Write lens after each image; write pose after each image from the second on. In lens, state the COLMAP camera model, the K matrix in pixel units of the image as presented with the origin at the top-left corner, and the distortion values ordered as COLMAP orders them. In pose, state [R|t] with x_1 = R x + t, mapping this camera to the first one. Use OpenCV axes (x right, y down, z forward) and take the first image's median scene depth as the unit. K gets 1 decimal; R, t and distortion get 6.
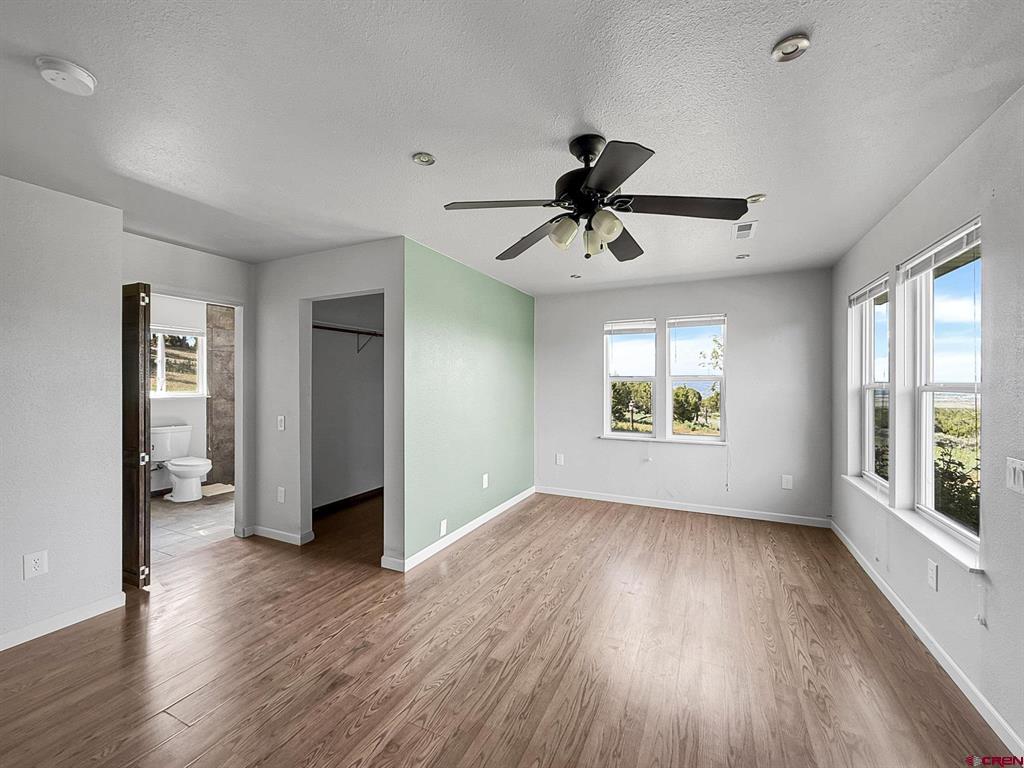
lens RADIAL K [[413.5, 0, 505.0], [0, 413.5, 378.8], [0, 0, 1]] dist [-0.000878, 0.001067]
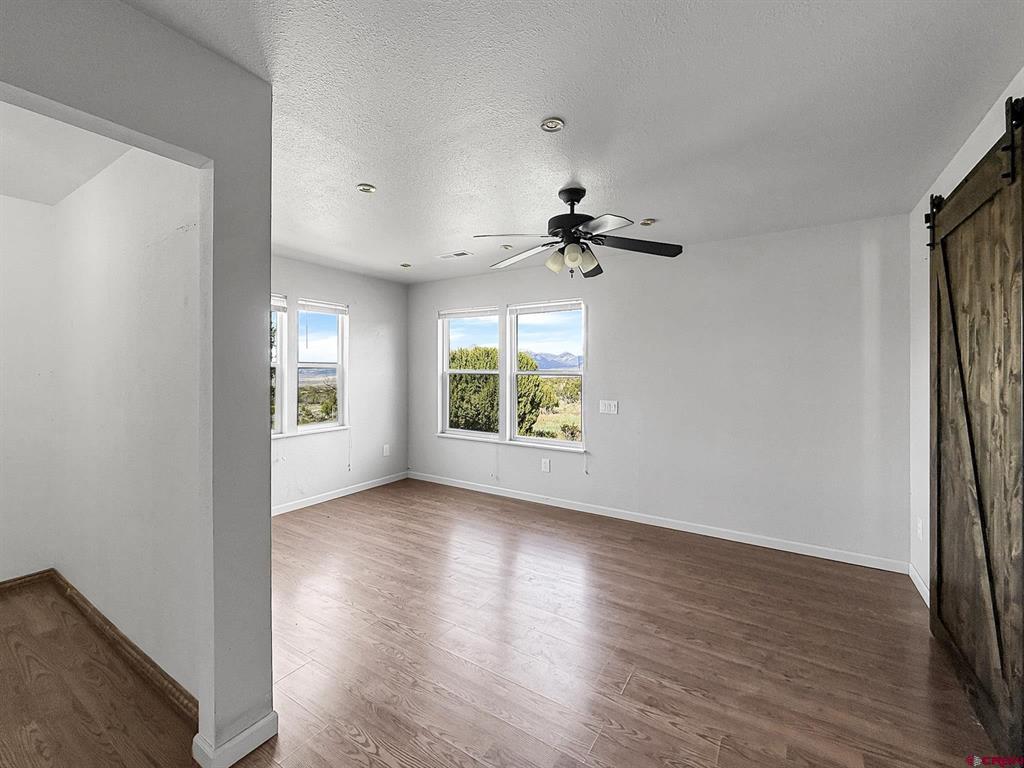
lens RADIAL K [[444.9, 0, 502.4], [0, 444.9, 367.7], [0, 0, 1]] dist [-0.003443, -0.000119]
pose [[0.103274, 0.008573, 0.994616, -0.656395], [-0.013583, 0.999882, -0.007208, 0.006671], [-0.994560, -0.012765, 0.103378, 0.563791]]
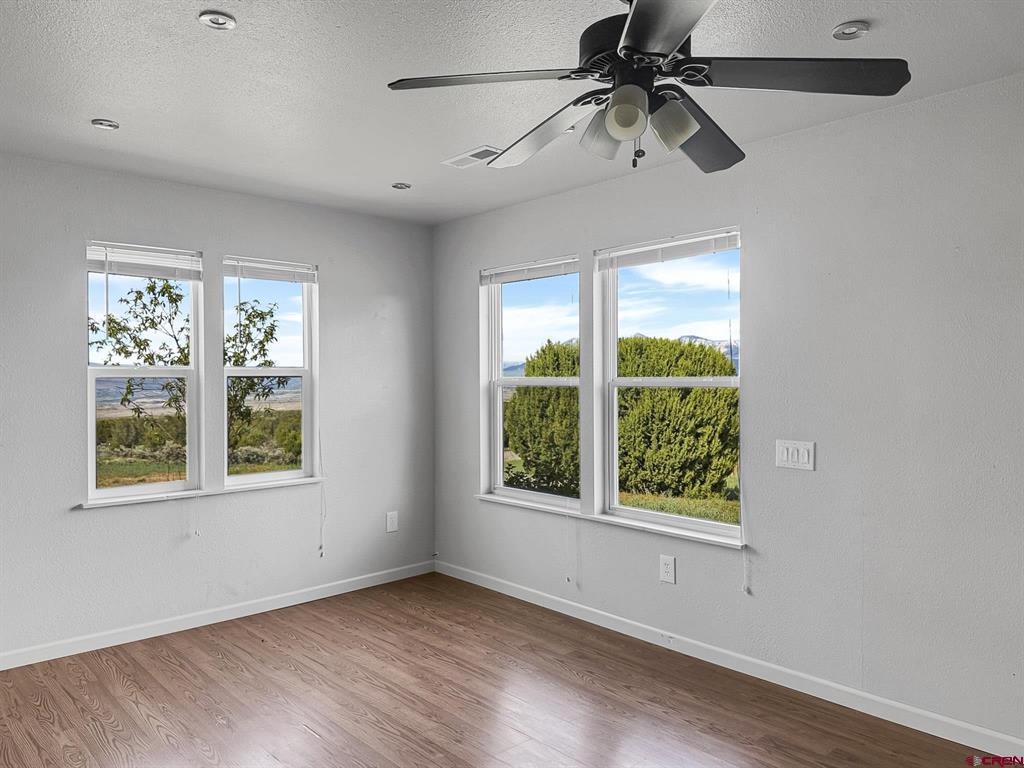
lens RADIAL K [[739.0, 0, 496.9], [0, 739.0, 379.3], [0, 0, 1]] dist [0.075190, -0.109481]
pose [[0.356308, 0.000213, 0.934369, -0.453879], [-0.006076, 0.999979, 0.002089, 0.005806], [-0.934349, -0.006422, 0.356302, 0.423792]]
